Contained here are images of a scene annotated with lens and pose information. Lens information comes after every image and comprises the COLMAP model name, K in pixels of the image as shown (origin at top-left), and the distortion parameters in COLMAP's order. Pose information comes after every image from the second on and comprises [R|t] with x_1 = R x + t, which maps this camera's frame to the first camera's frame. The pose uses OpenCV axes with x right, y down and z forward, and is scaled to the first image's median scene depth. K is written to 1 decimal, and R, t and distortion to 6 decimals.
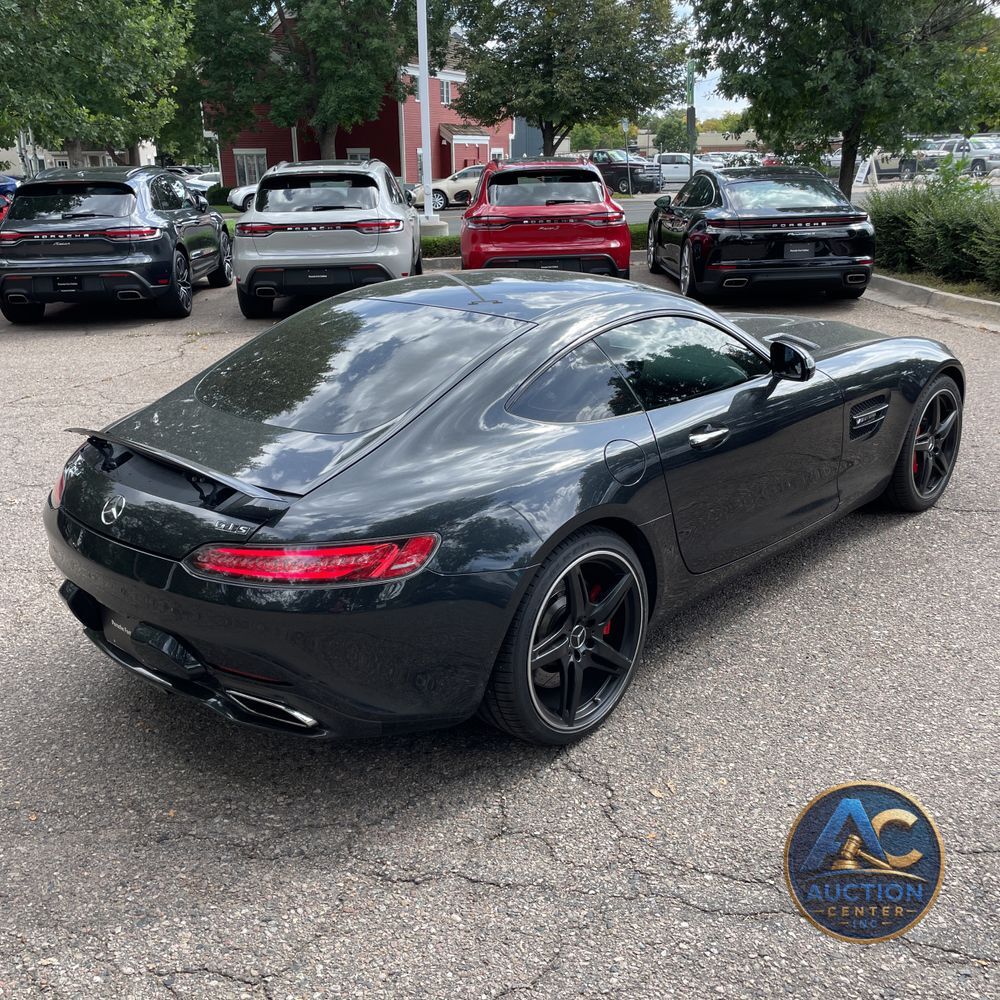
lens RADIAL K [[971.5, 0, 500.6], [0, 971.5, 540.8], [0, 0, 1]] dist [0.129870, -0.185214]
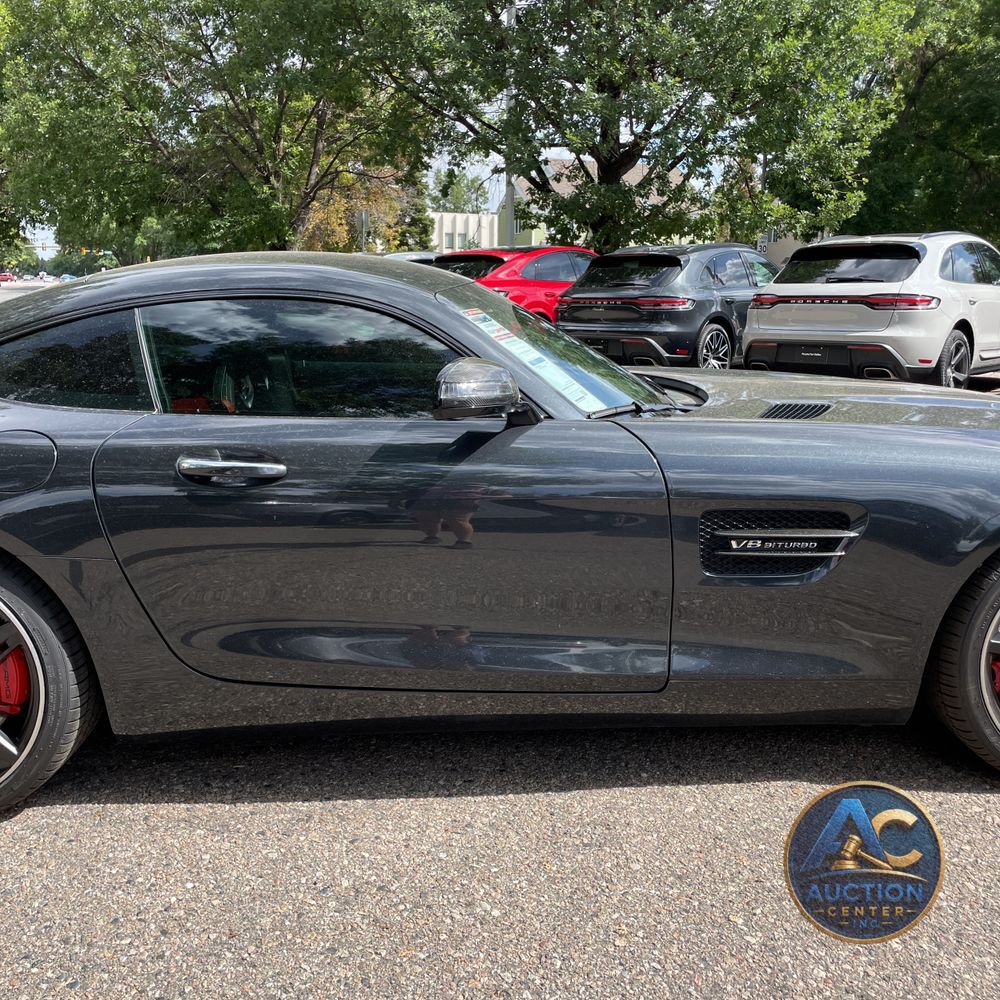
lens RADIAL K [[999.6, 0, 500.0], [0, 999.6, 500.0], [0, 0, 1]] dist [0.079777, -0.102277]
pose [[0.705057, 0.174637, -0.687311, 0.153037], [-0.275971, 0.960371, -0.039078, -0.021245], [0.653250, 0.217230, 0.725311, 0.123533]]
